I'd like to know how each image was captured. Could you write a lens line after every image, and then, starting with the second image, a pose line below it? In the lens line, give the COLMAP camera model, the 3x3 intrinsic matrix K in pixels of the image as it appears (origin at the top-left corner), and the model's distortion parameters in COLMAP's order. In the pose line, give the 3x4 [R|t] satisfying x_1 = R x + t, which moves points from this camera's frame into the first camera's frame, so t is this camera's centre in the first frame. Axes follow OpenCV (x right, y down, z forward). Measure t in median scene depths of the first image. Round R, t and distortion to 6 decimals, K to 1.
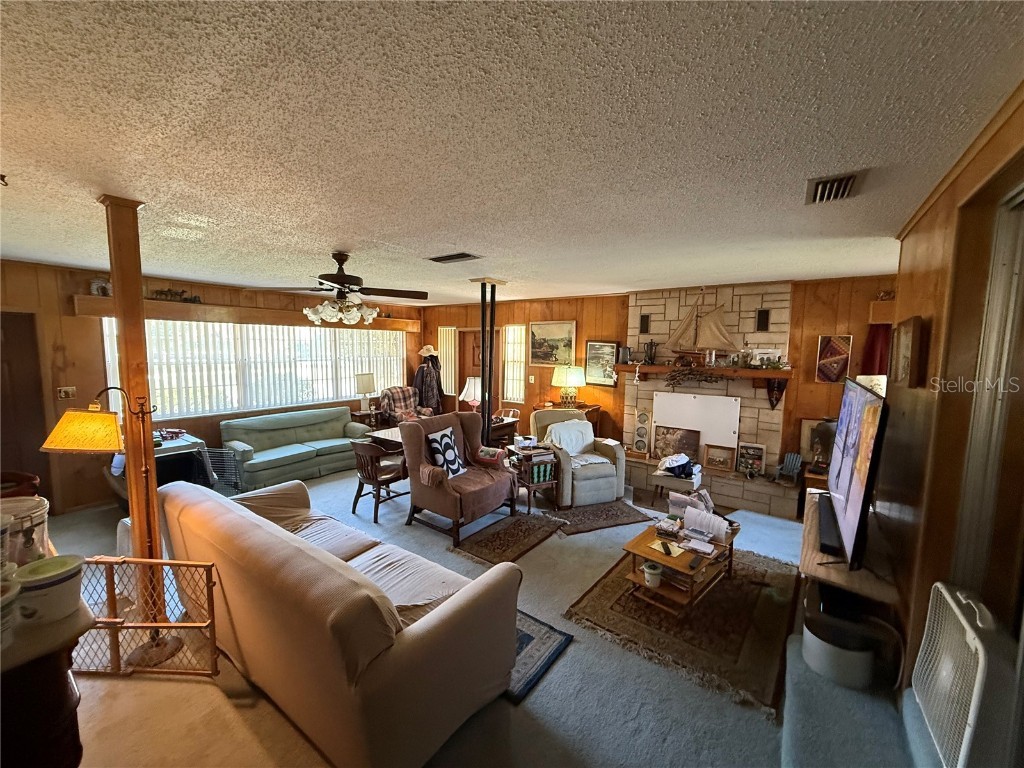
lens RADIAL K [[408.0, 0, 511.0], [0, 408.0, 384.1], [0, 0, 1]] dist [0.000380, -0.000062]
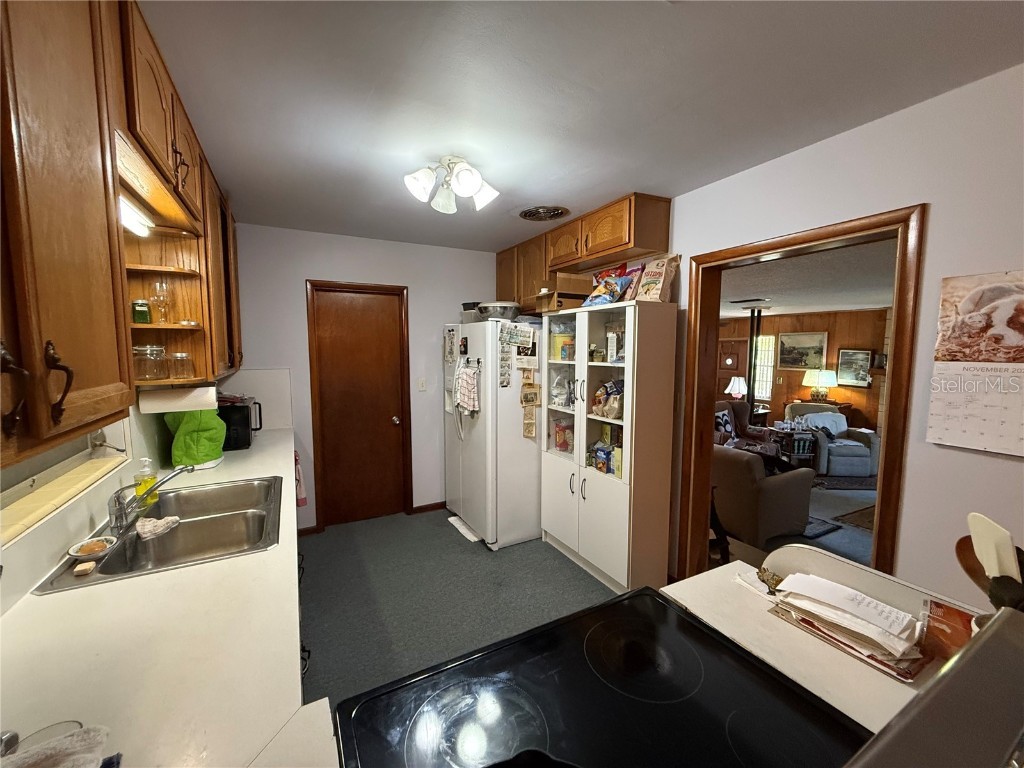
lens RADIAL K [[408.0, 0, 511.0], [0, 408.0, 383.2], [0, 0, 1]] dist [0.000380, -0.000062]
pose [[0.899105, 0.026460, -0.436932, -0.174964], [-0.031982, 0.999474, -0.005284, 0.035865], [0.436563, 0.018724, 0.899479, -0.556776]]
